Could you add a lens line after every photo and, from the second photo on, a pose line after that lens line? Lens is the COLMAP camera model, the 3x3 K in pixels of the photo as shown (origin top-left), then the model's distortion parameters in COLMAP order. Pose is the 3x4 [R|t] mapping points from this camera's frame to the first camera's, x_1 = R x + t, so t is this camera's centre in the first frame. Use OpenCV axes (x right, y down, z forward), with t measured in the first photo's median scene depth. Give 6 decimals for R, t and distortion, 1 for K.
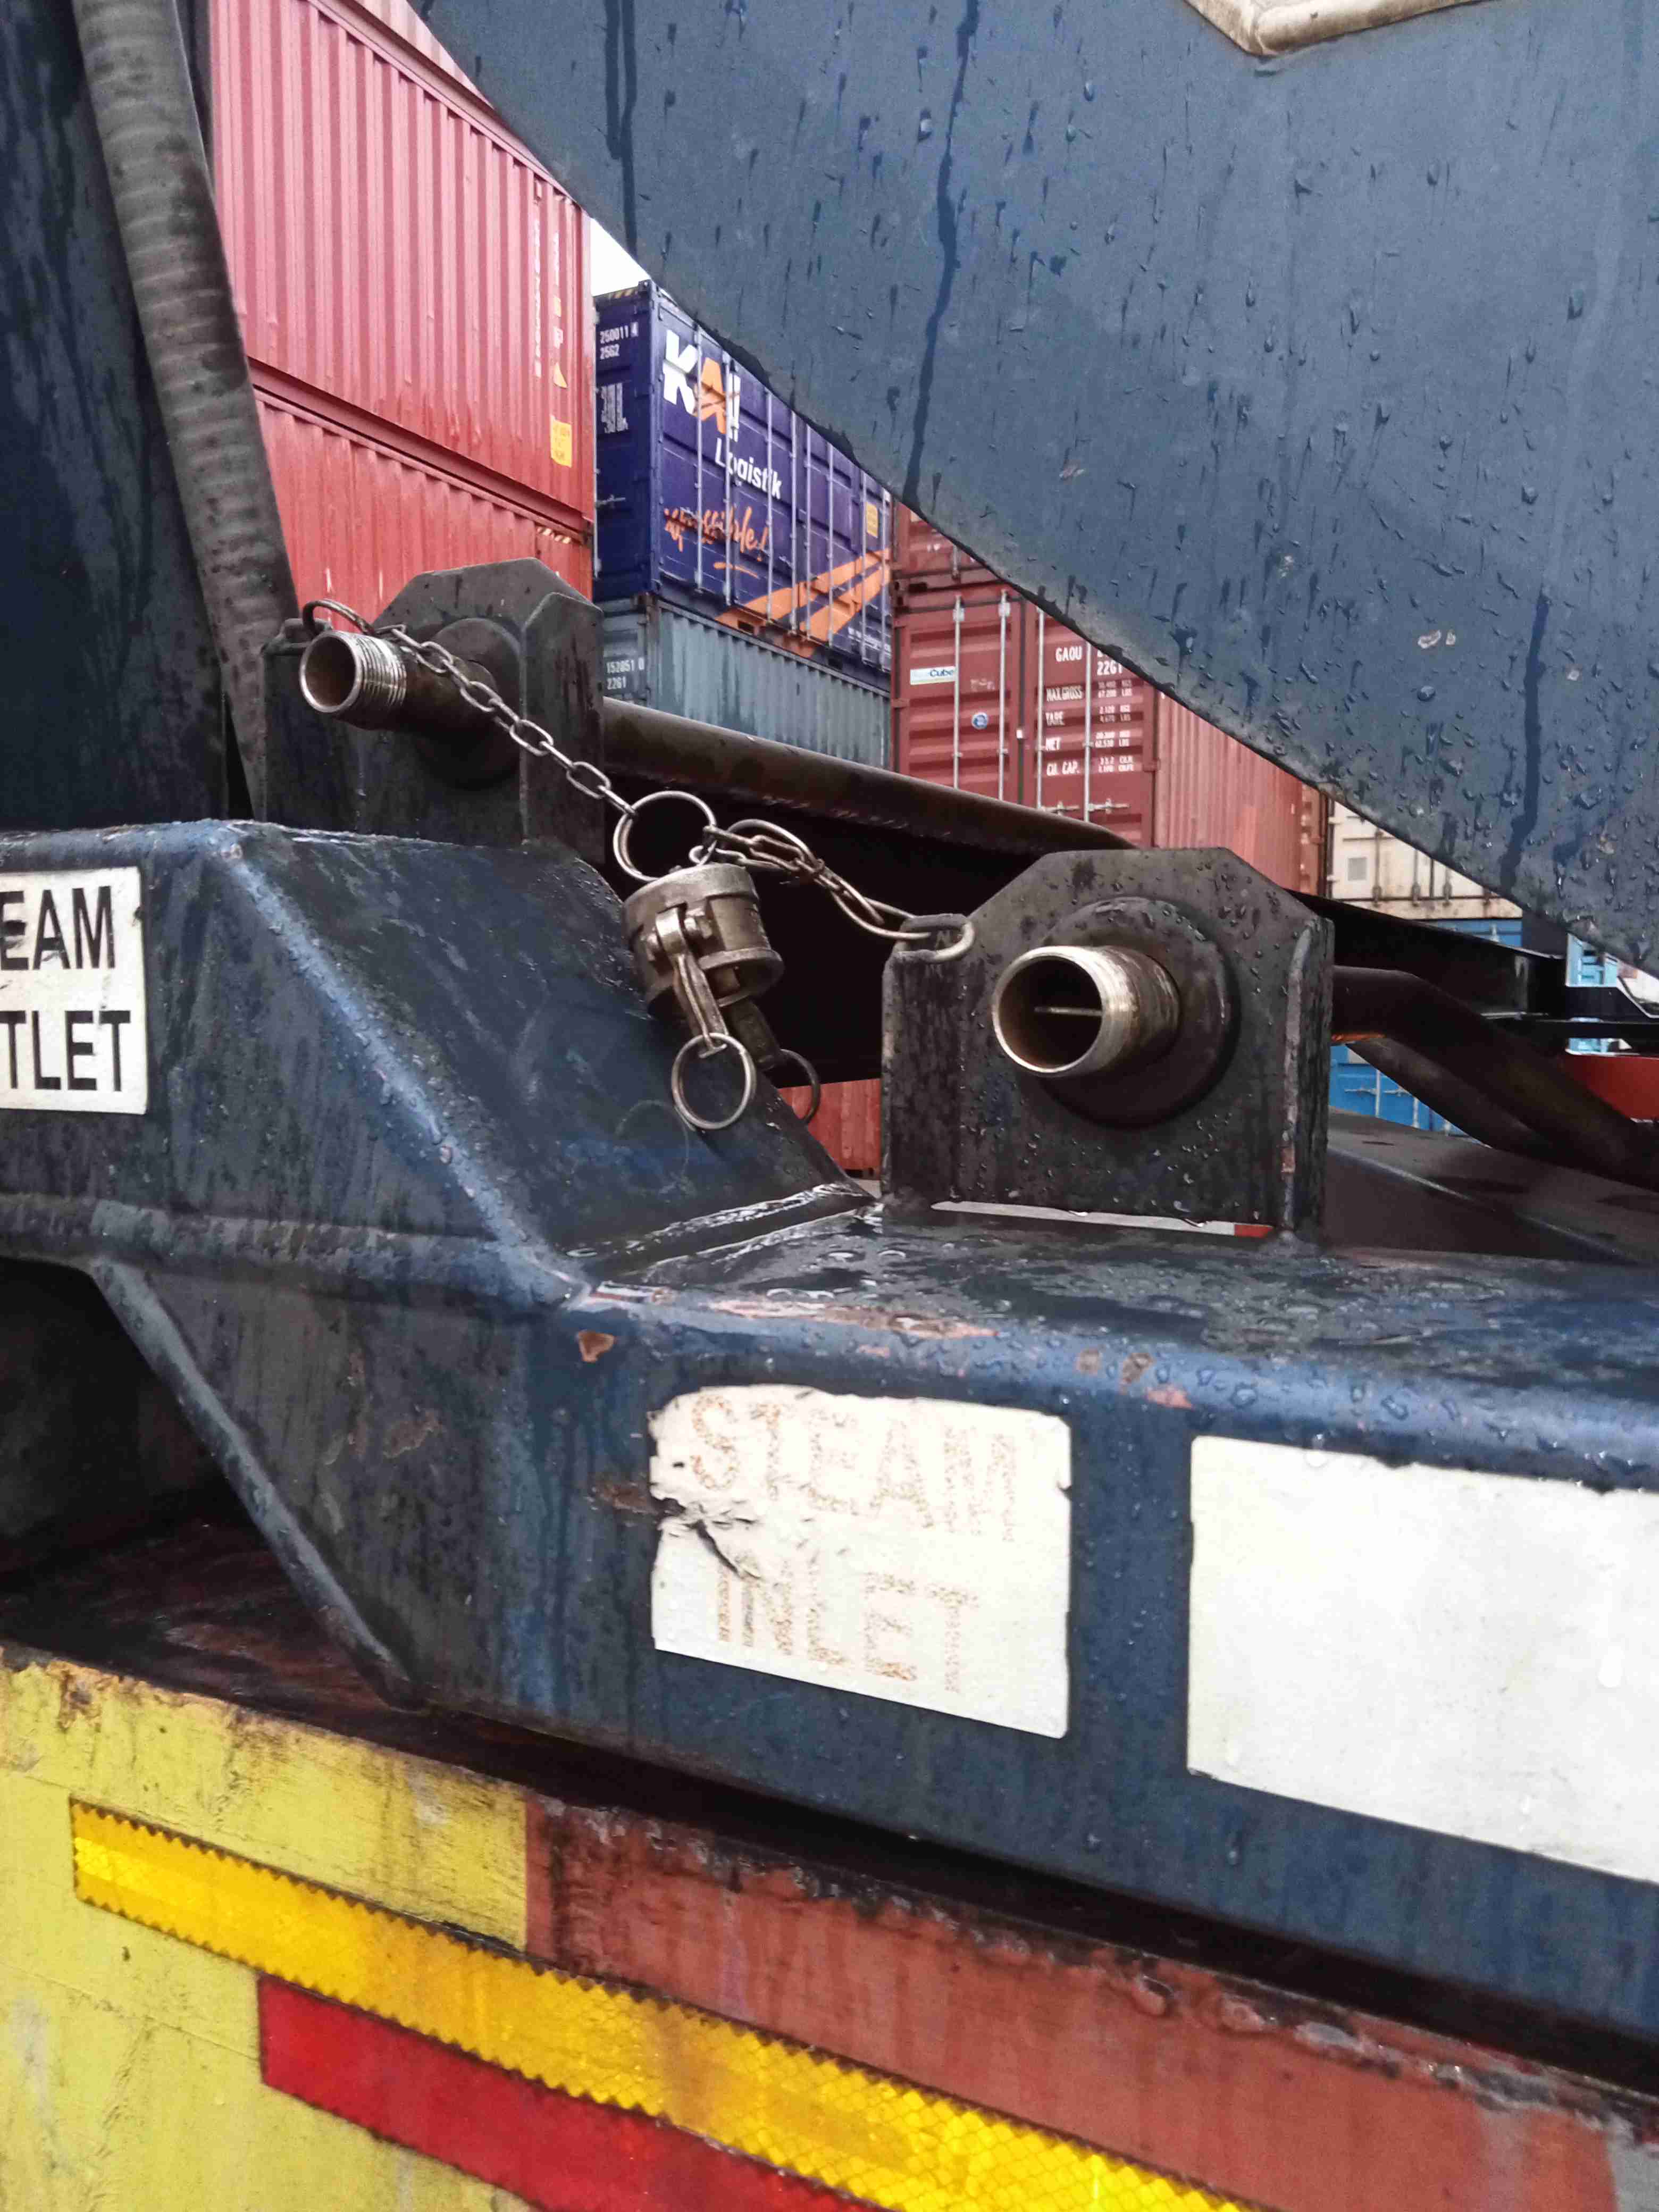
lens RADIAL K [[1653.6, 0, 829.5], [0, 1653.6, 1106.0], [0, 0, 1]] dist [0.012476, 0.008433]
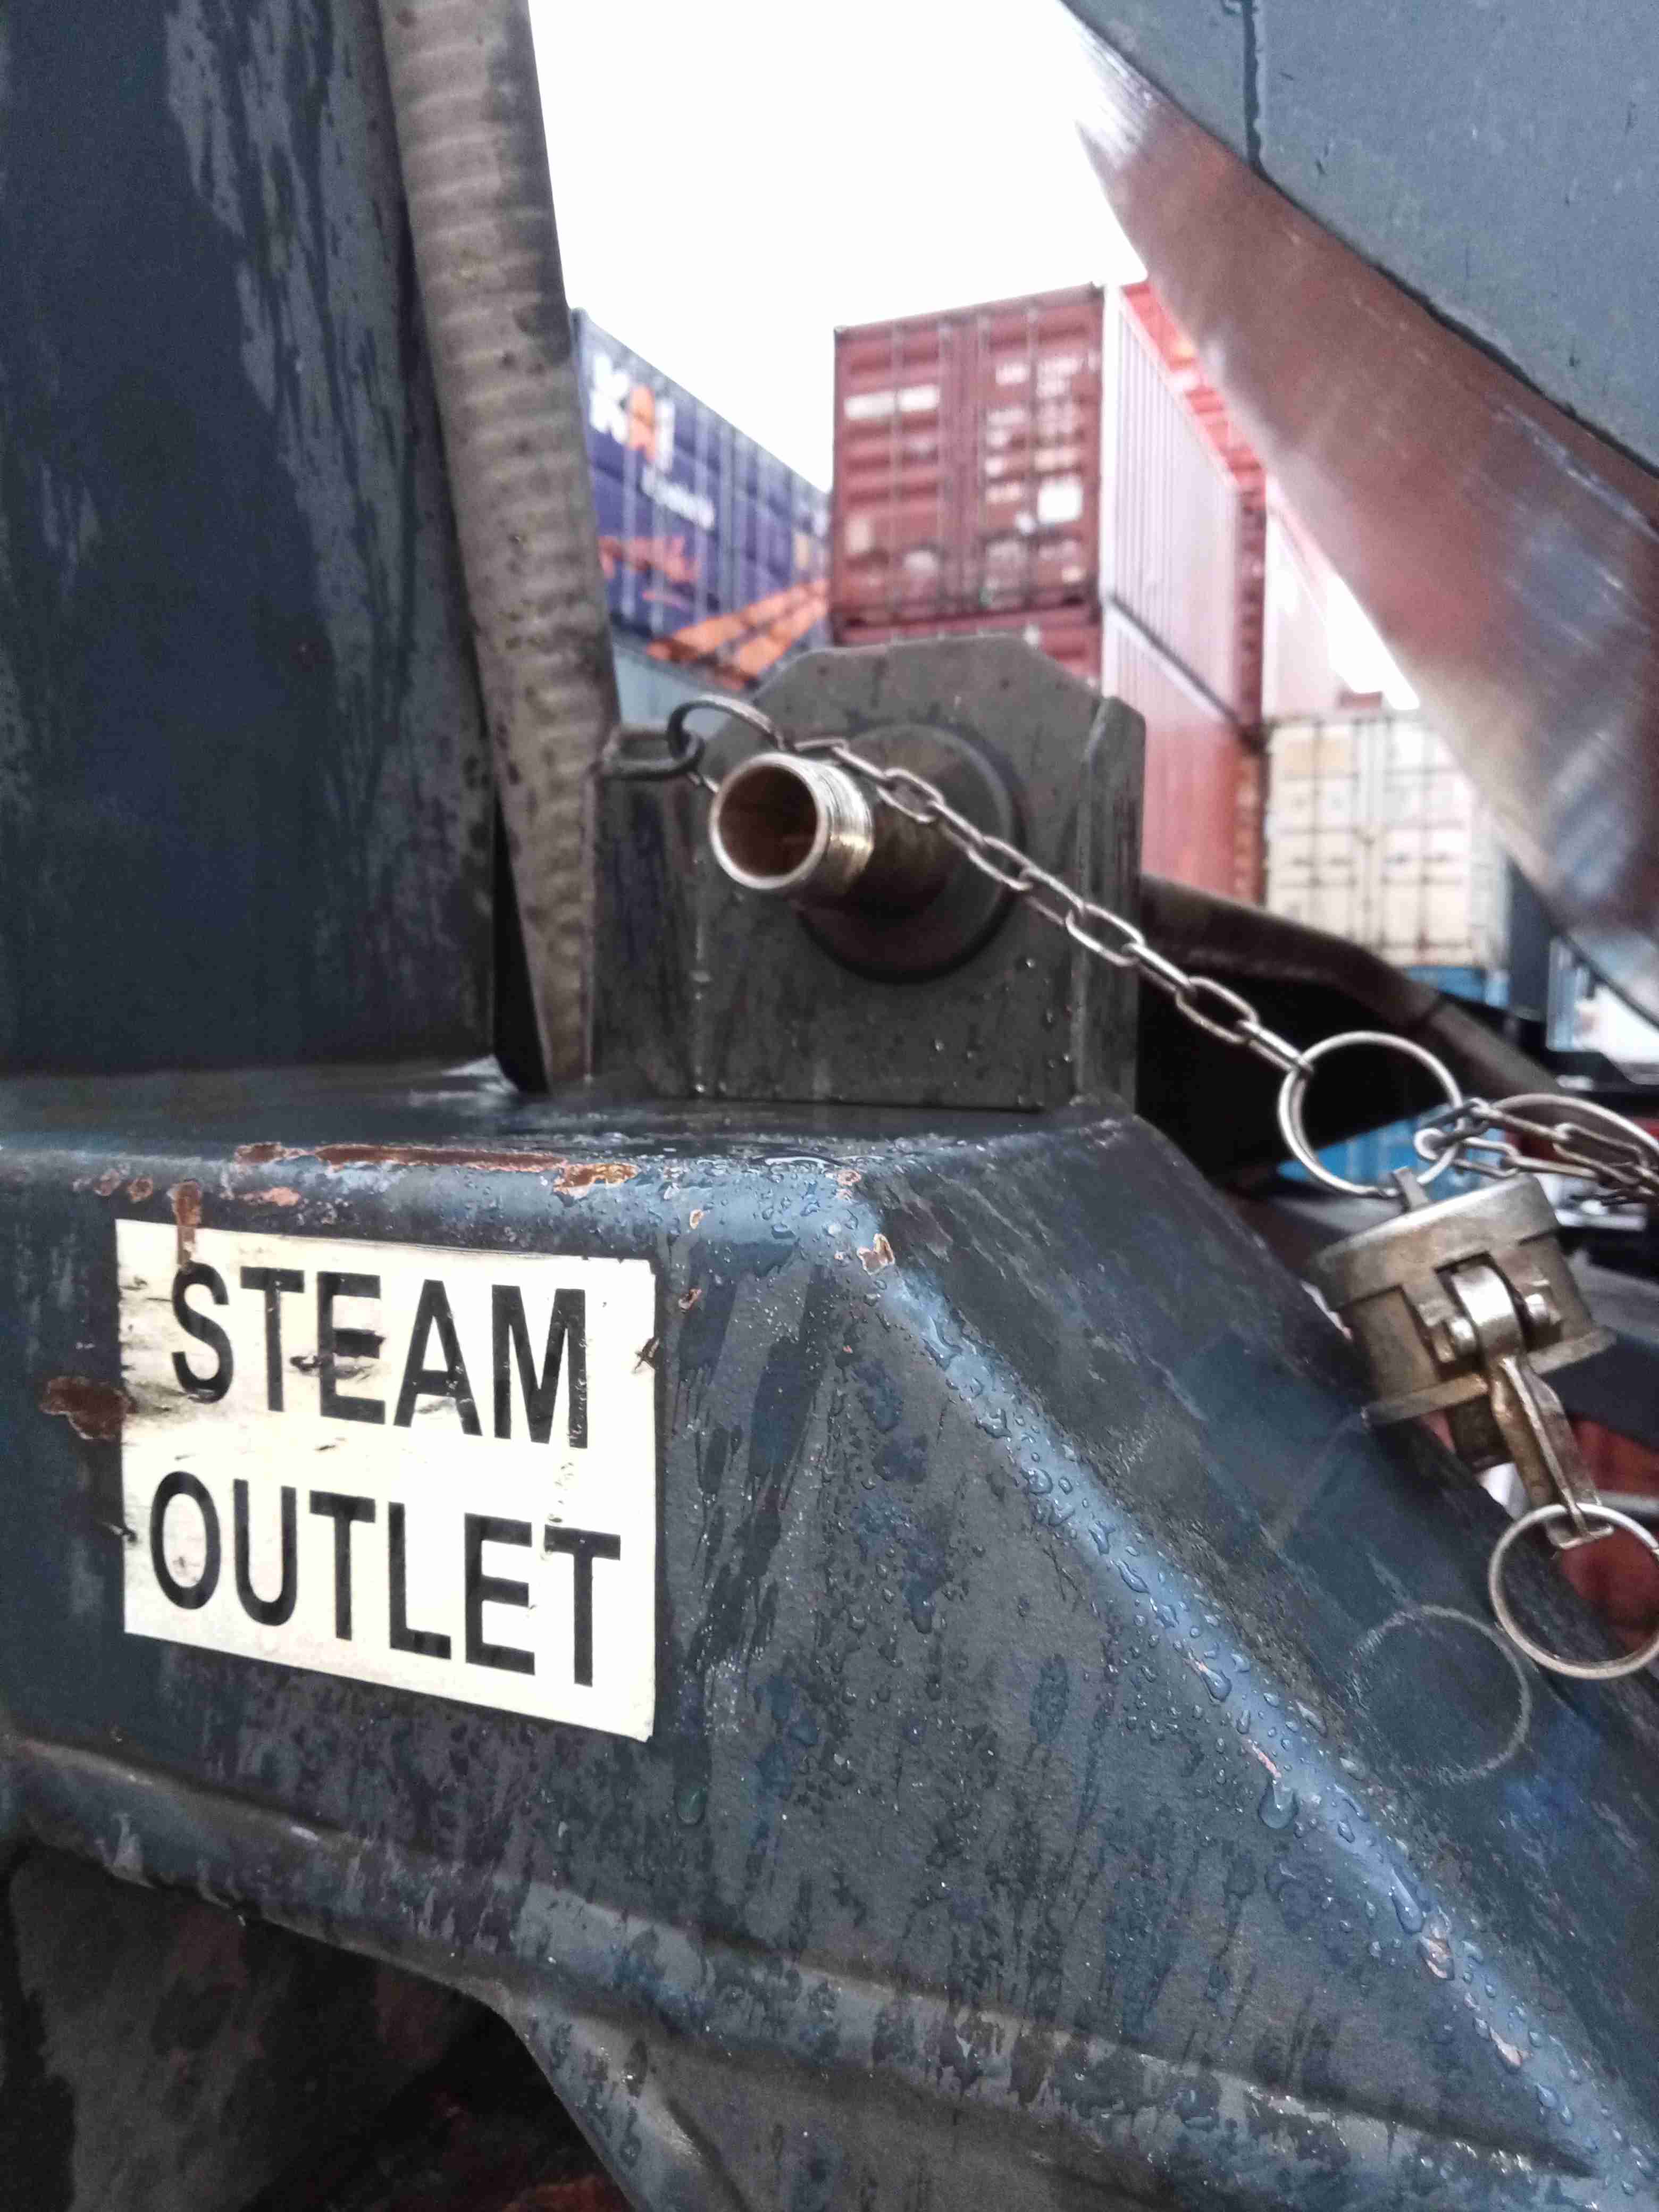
lens RADIAL K [[1687.9, 0, 829.5], [0, 1687.9, 1106.0], [0, 0, 1]] dist [0.010637, -0.022349]
pose [[0.998690, 0.004566, 0.050970, -0.370182], [-0.003412, 0.999736, -0.022715, -0.171704], [-0.051060, 0.022511, 0.998442, 0.456736]]
